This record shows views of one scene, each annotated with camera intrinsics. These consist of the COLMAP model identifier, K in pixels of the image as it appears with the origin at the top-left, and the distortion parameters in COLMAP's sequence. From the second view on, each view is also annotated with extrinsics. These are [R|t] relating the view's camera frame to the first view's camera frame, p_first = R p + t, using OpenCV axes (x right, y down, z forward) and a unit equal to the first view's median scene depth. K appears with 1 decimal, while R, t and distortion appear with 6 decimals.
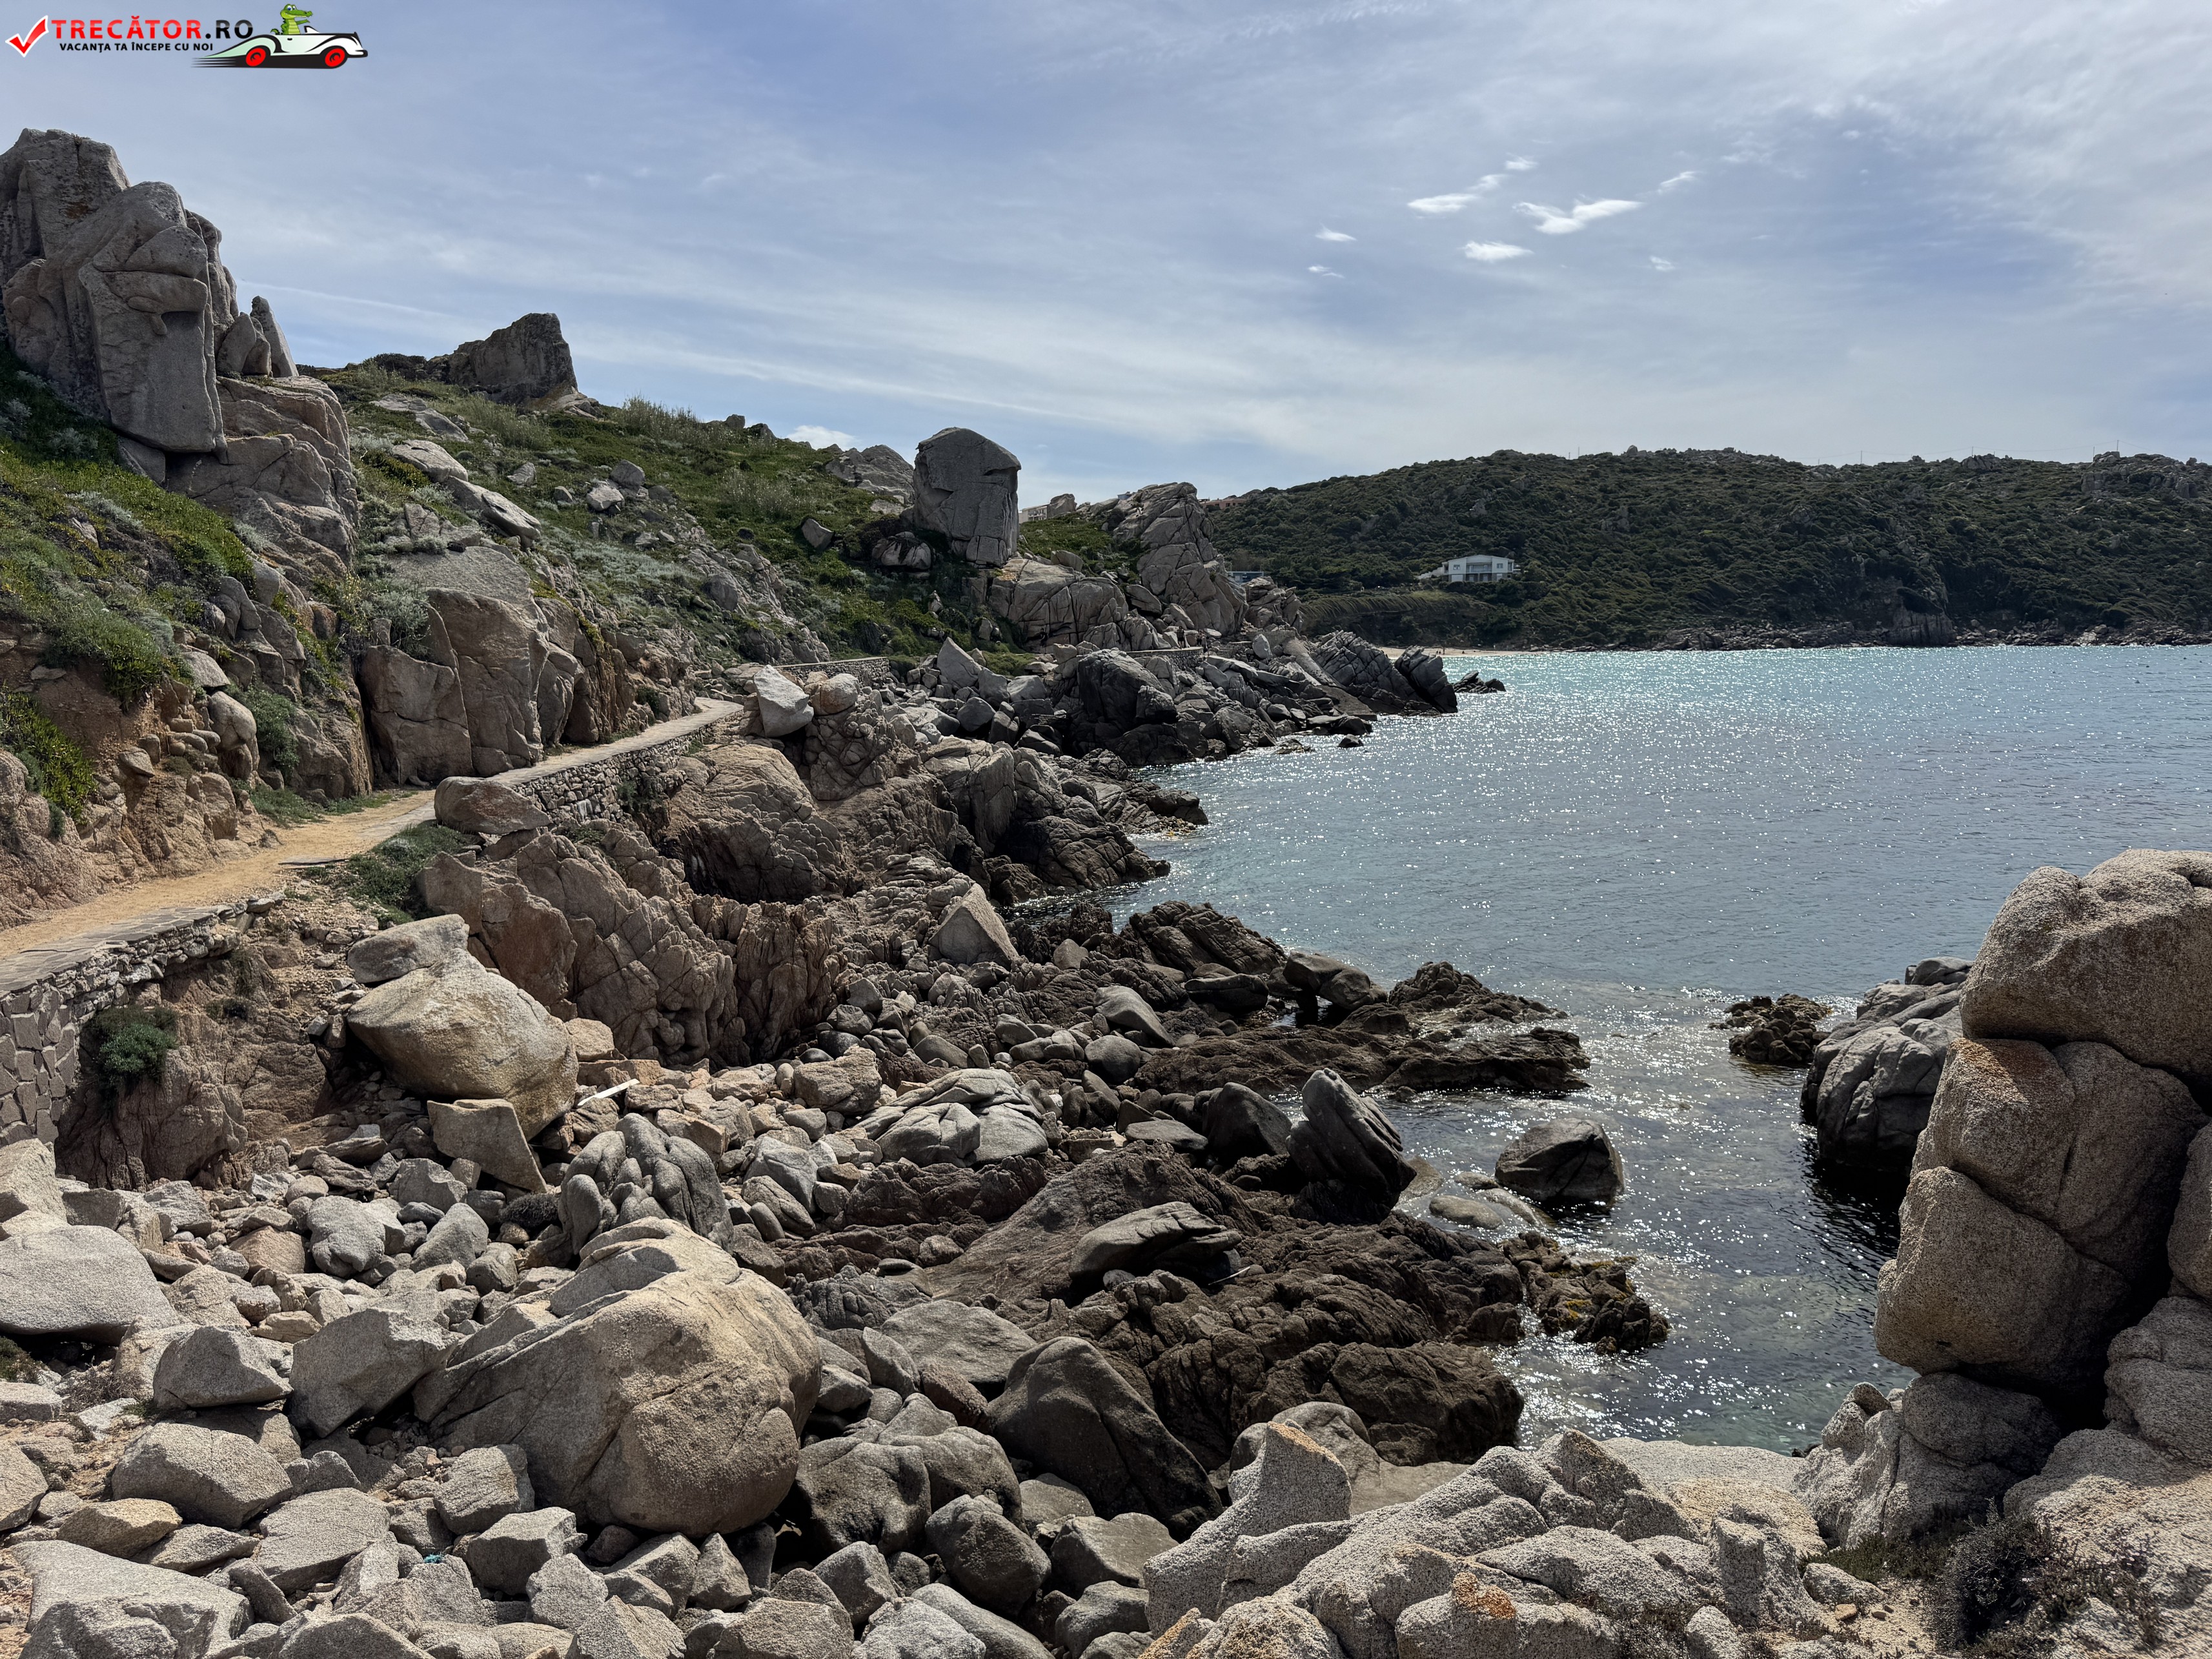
lens RADIAL K [[1517.5, 0, 1118.2], [0, 1517.5, 850.5], [0, 0, 1]] dist [0.048531, -0.051775]
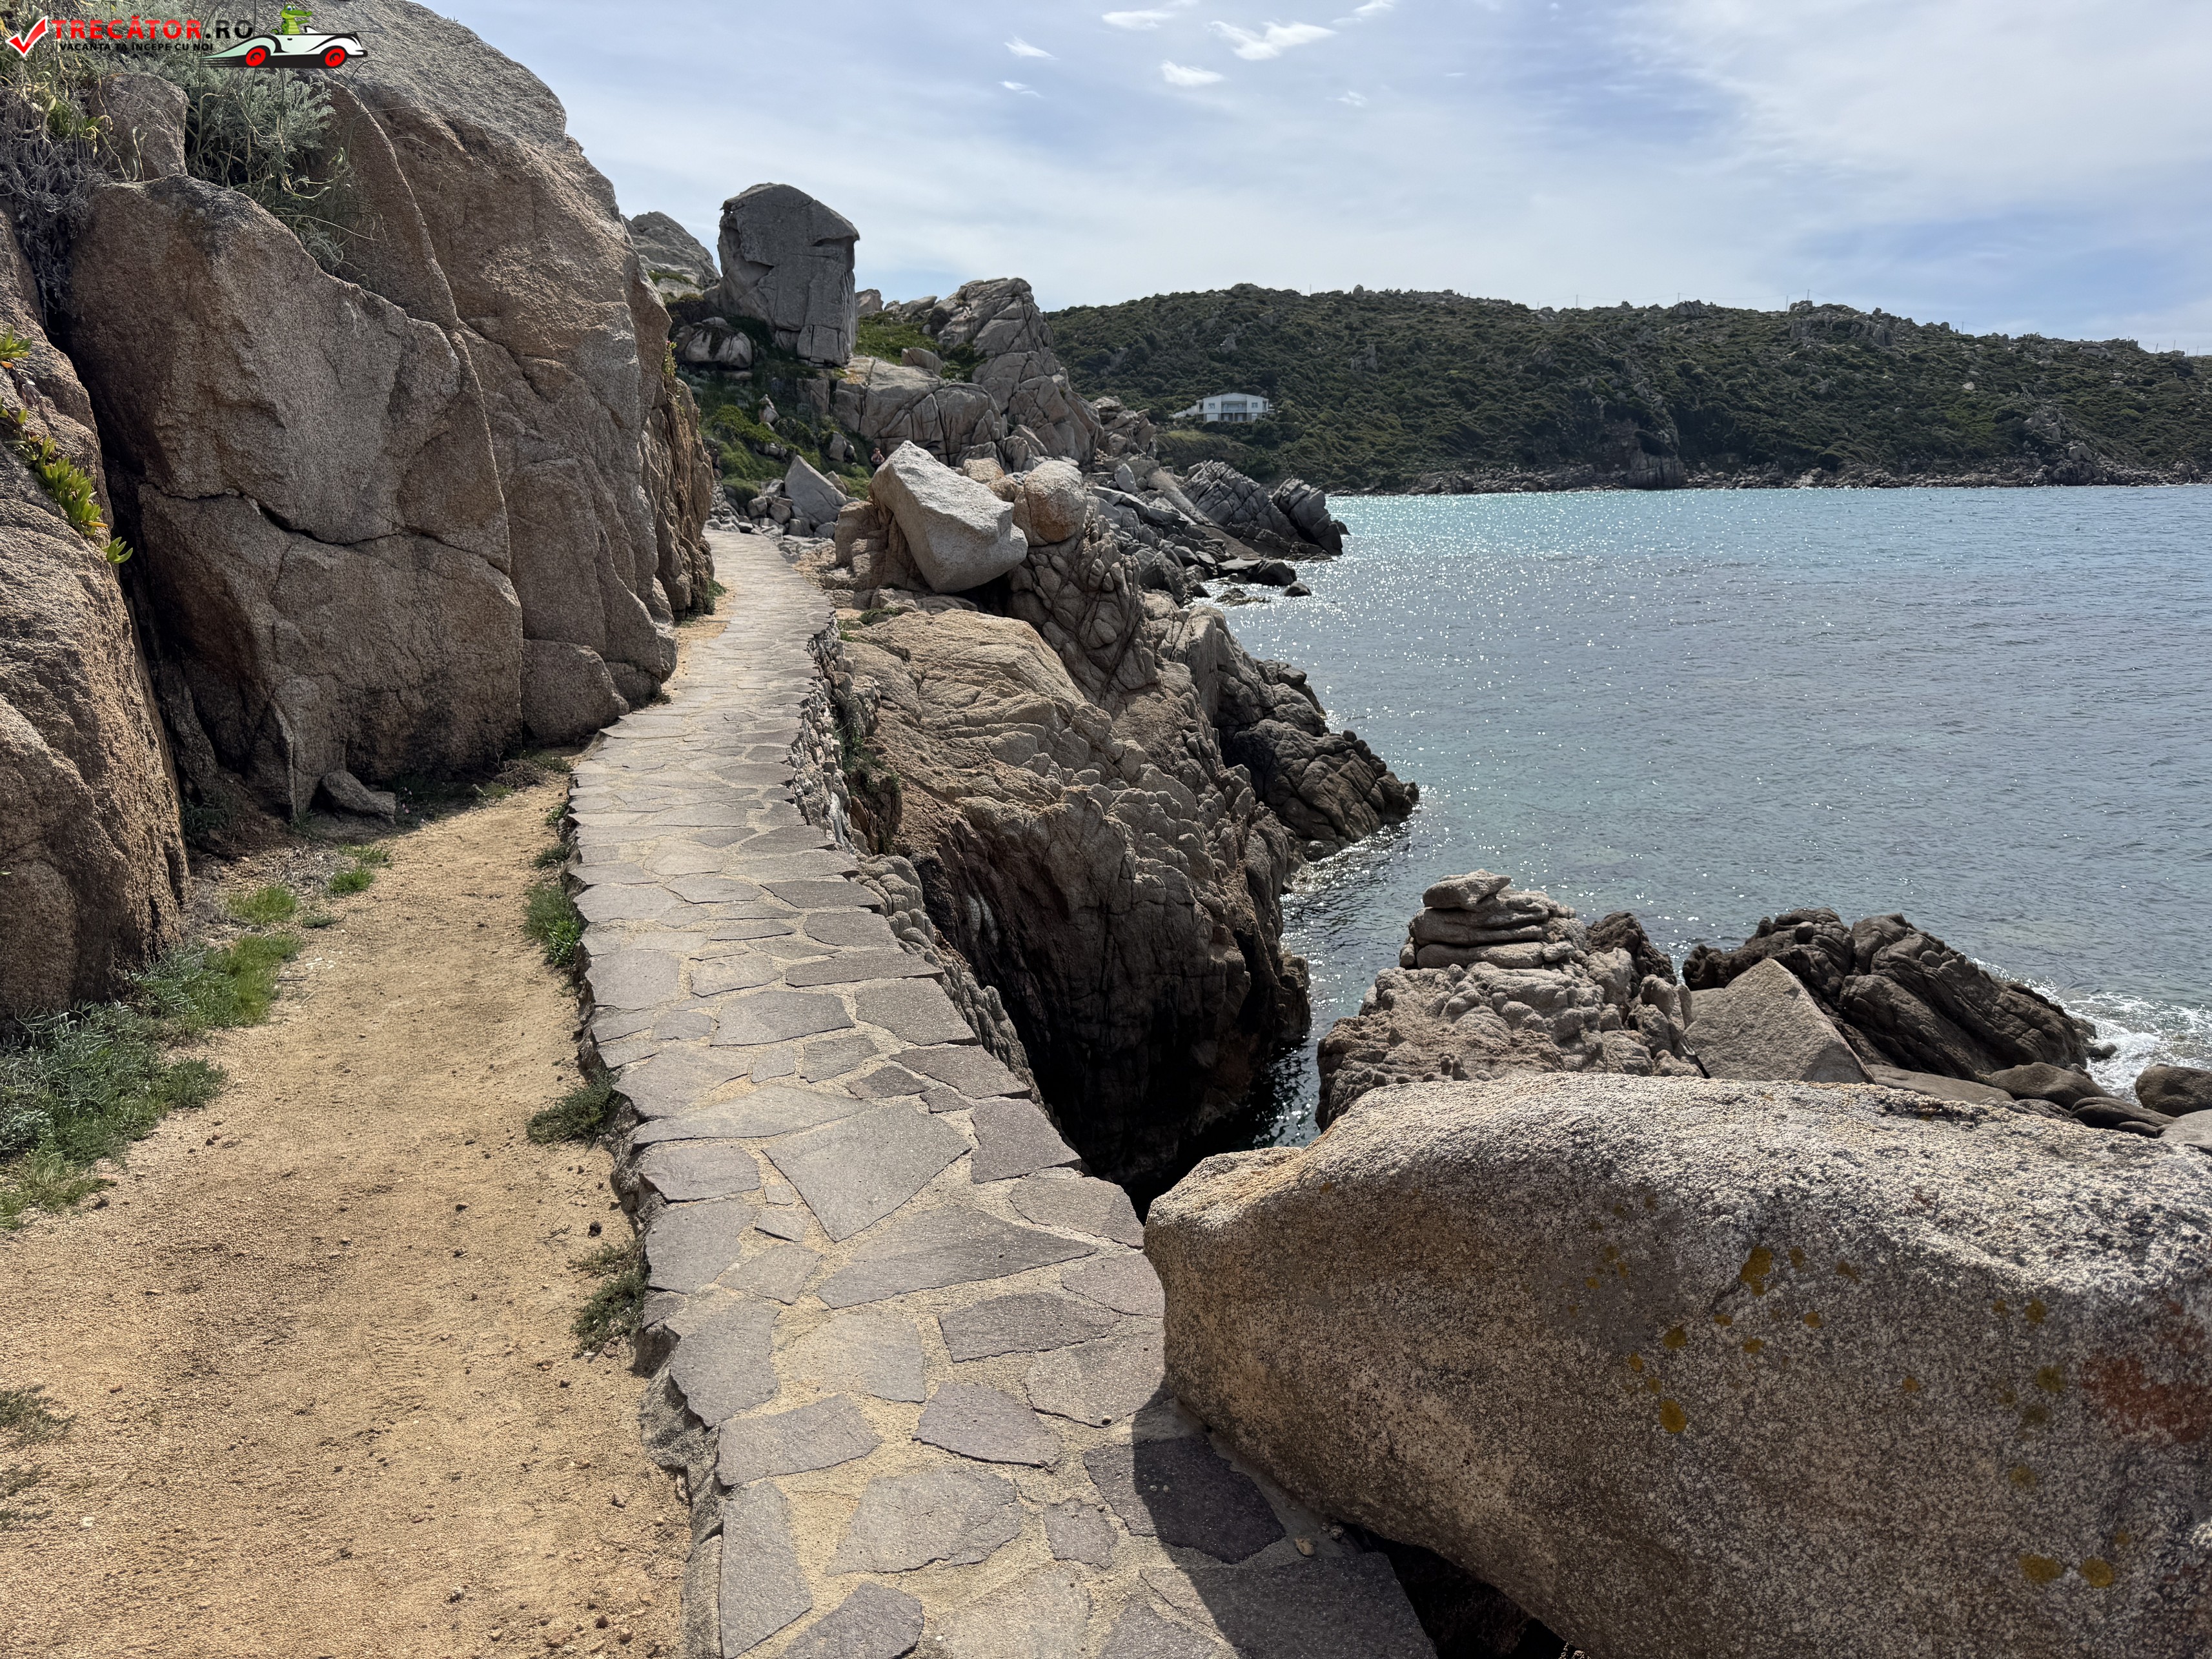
lens RADIAL K [[1517.5, 0, 1120.3], [0, 1517.5, 889.6], [0, 0, 1]] dist [0.048531, -0.051775]
pose [[0.982477, -0.045156, 0.180831, -0.092073], [0.022865, 0.992080, 0.123512, -0.013643], [-0.184977, -0.117213, 0.975728, 0.176879]]
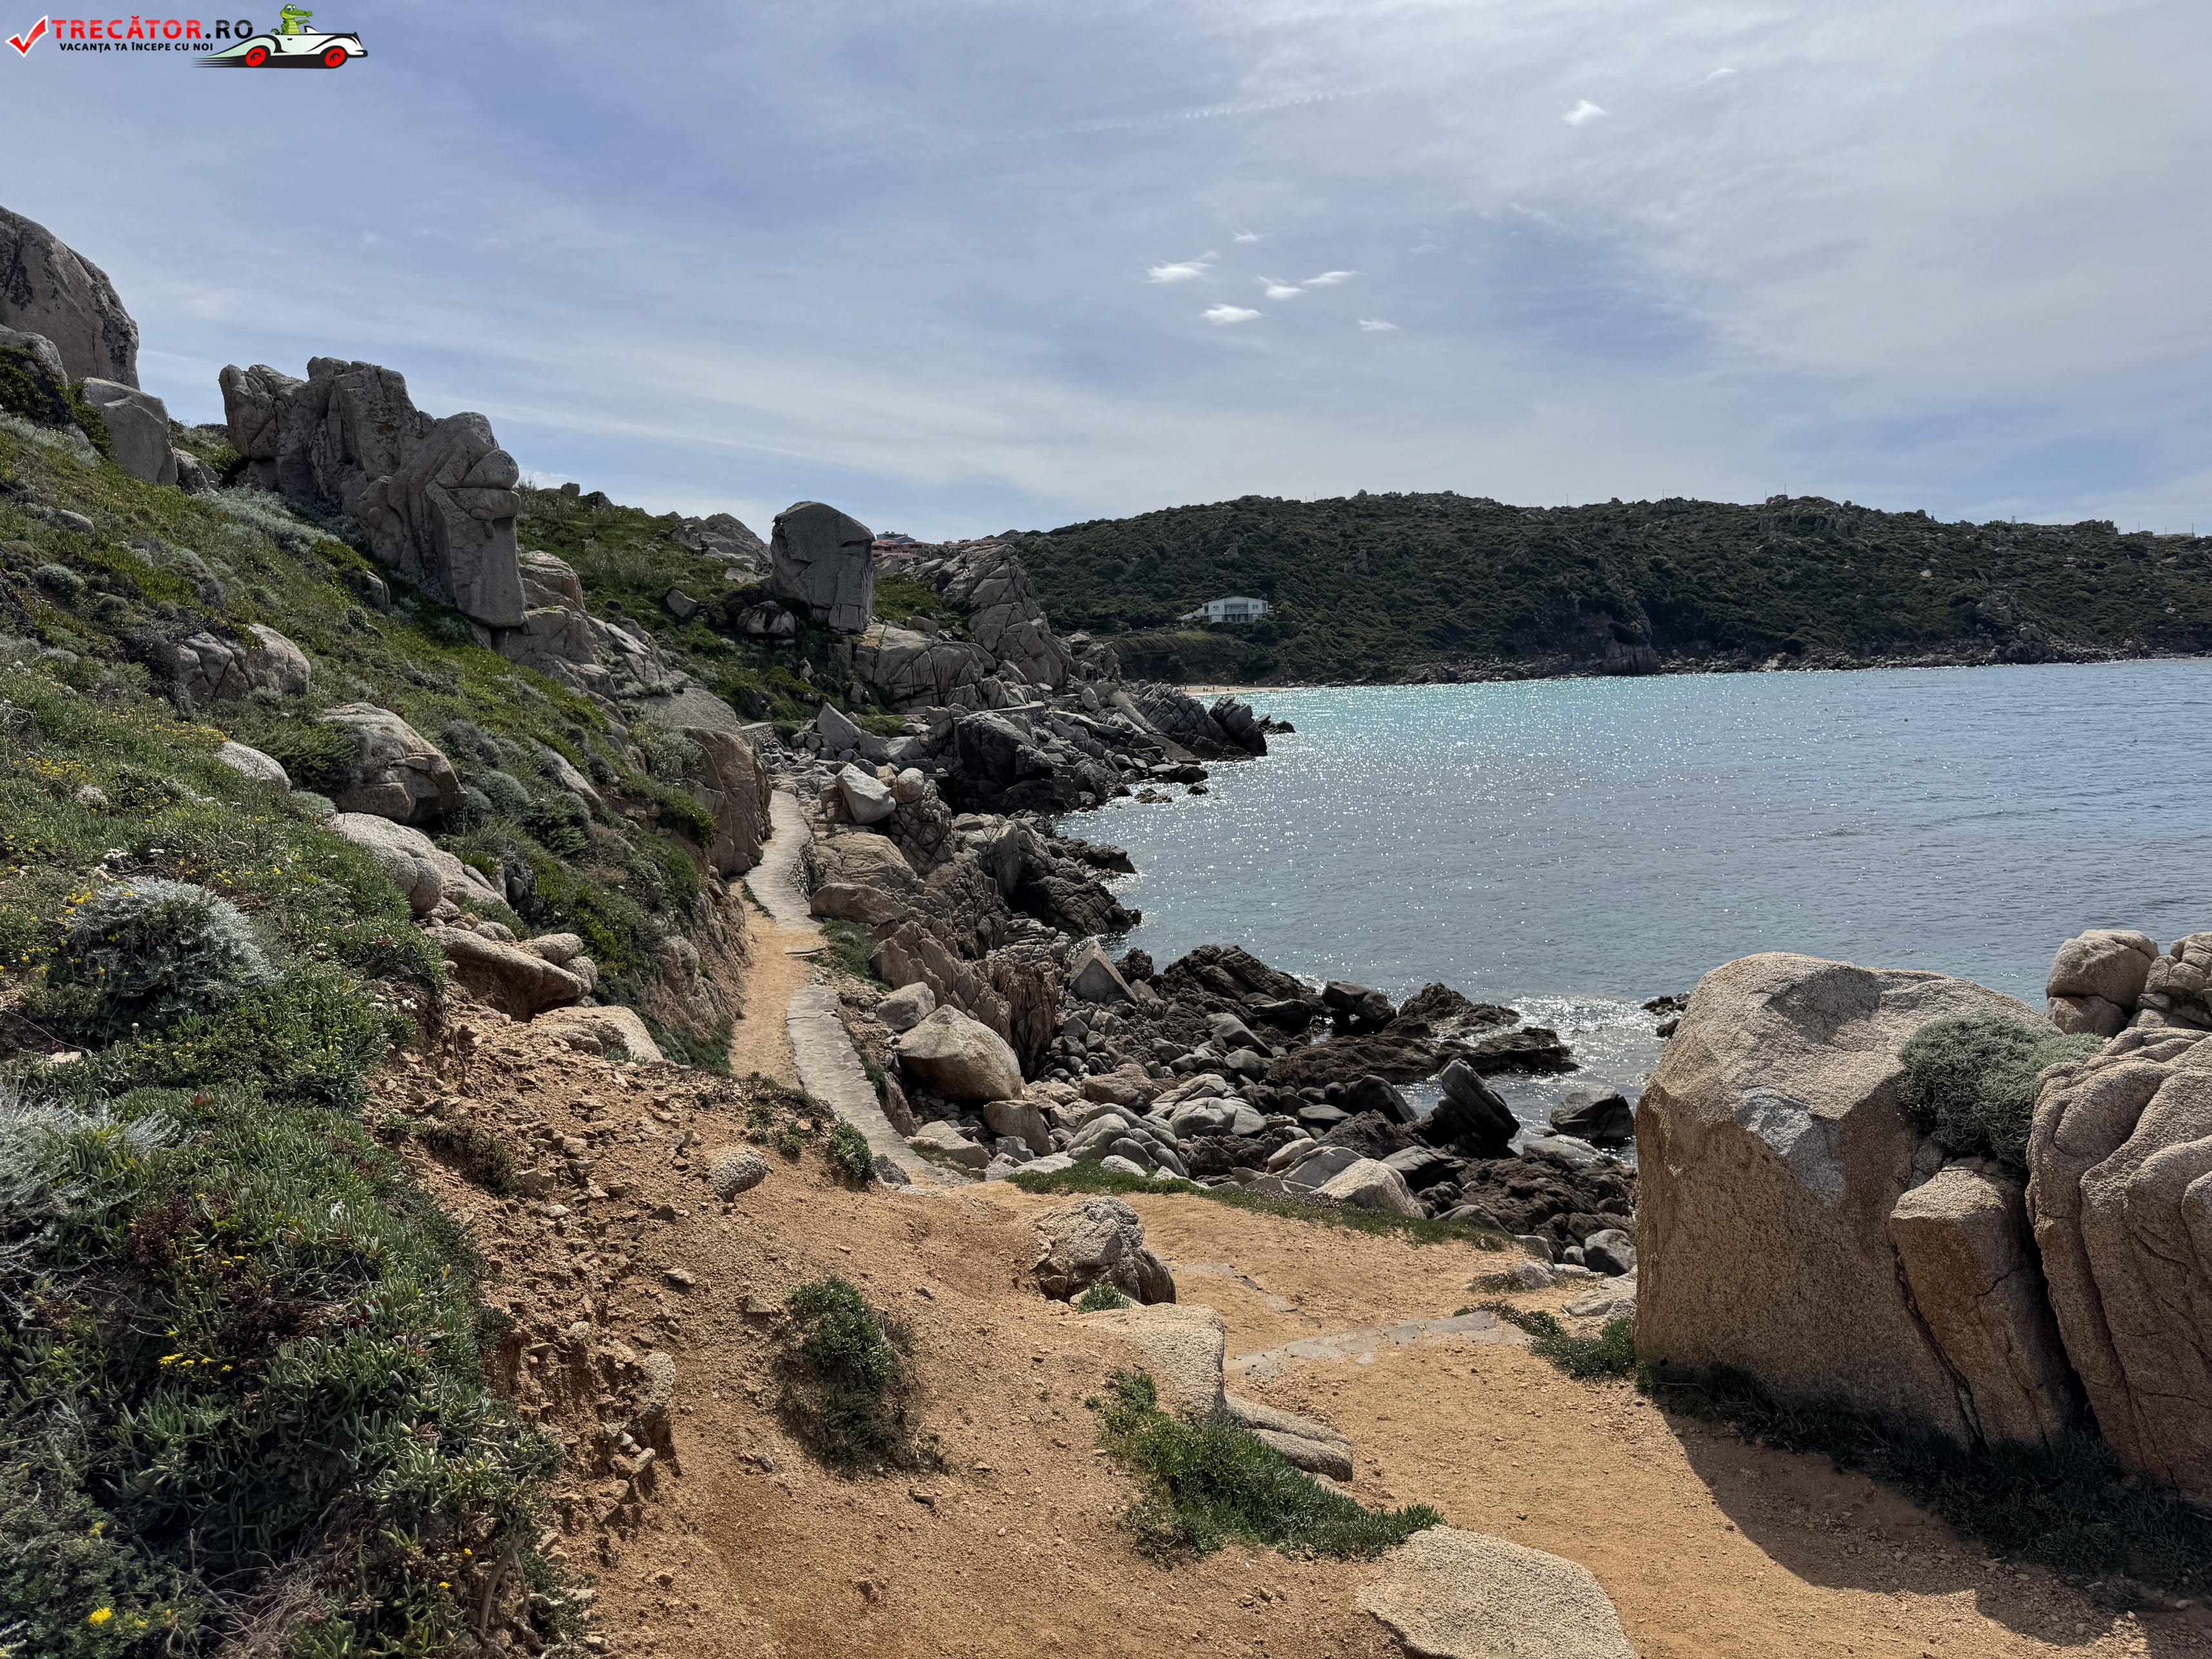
lens RADIAL K [[1517.5, 0, 1117.5], [0, 1517.5, 858.6], [0, 0, 1]] dist [0.048531, -0.051775]
pose [[0.986547, -0.037254, 0.159175, -0.076762], [0.039861, 0.999118, -0.013217, -0.008078], [-0.158543, 0.019384, 0.987162, -0.075661]]
